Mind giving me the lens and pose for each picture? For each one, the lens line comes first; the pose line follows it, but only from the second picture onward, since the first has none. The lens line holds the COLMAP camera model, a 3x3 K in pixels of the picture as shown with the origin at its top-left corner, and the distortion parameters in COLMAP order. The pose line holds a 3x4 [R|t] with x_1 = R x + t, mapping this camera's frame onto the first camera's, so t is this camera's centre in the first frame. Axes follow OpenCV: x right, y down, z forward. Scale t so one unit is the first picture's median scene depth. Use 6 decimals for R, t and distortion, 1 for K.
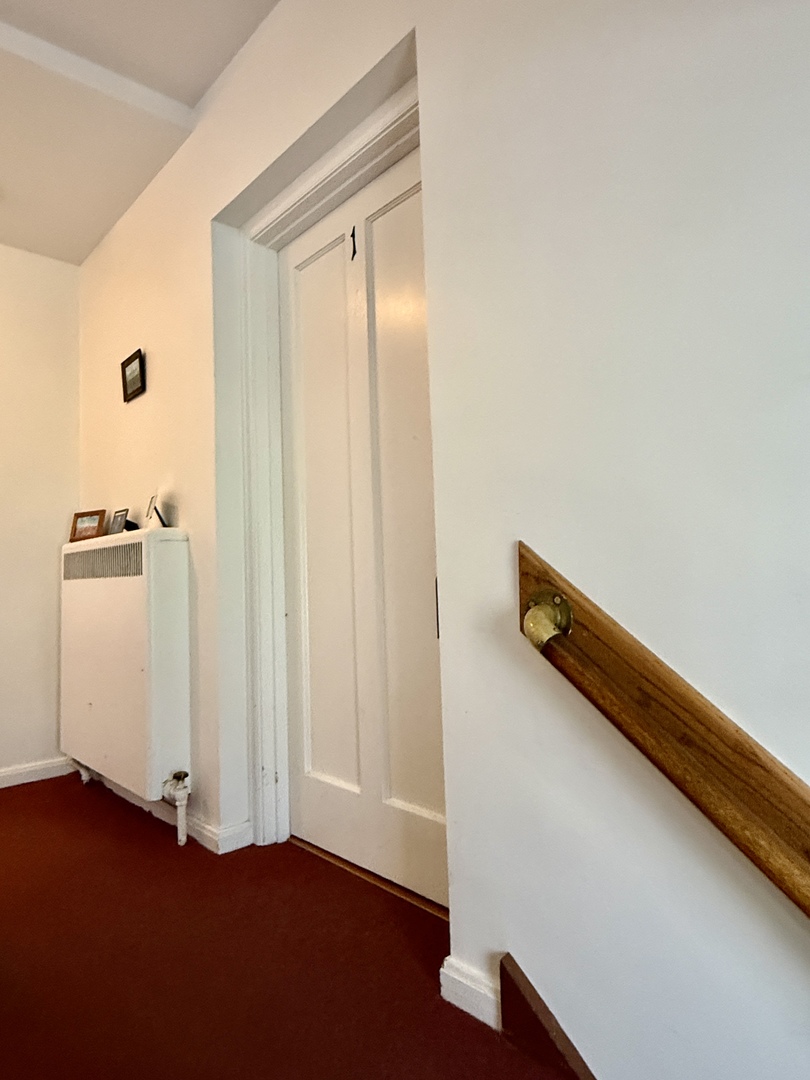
lens RADIAL K [[668.5, 0, 404.9], [0, 668.5, 537.6], [0, 0, 1]] dist [-0.006581, 0.001880]
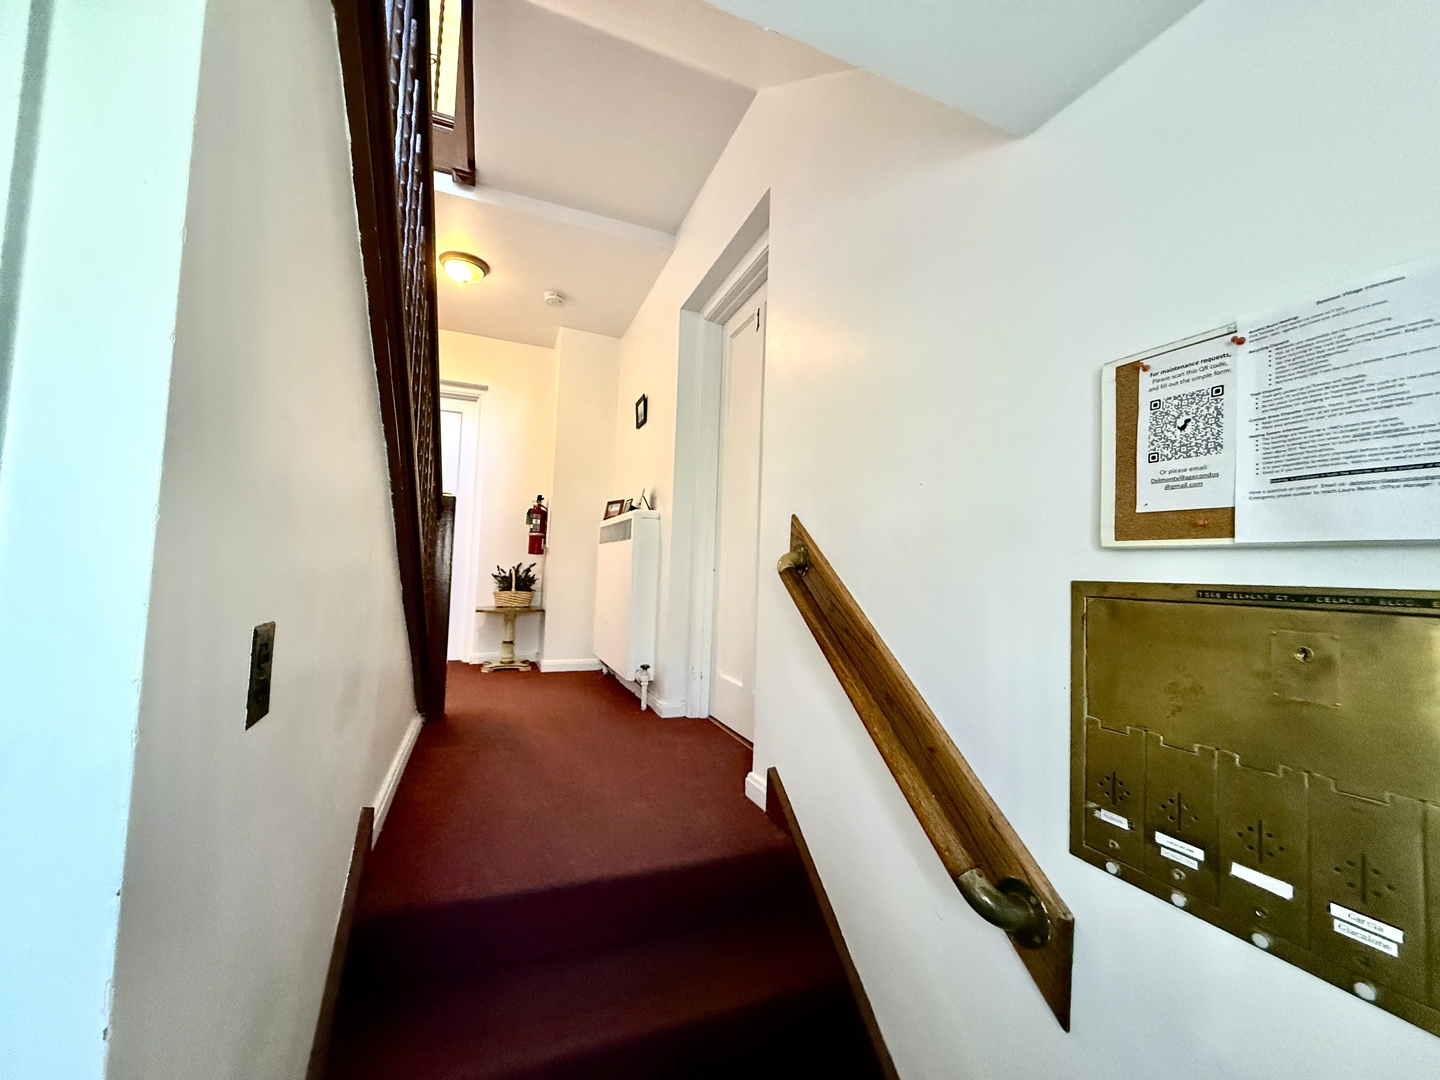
lens RADIAL K [[574.1, 0, 721.4], [0, 574.1, 543.8], [0, 0, 1]] dist [-0.000840, -0.000325]
pose [[0.937657, 0.047768, -0.344264, 0.283178], [-0.044481, 0.998858, 0.017444, 0.034922], [0.344704, -0.001044, 0.938711, -0.207158]]
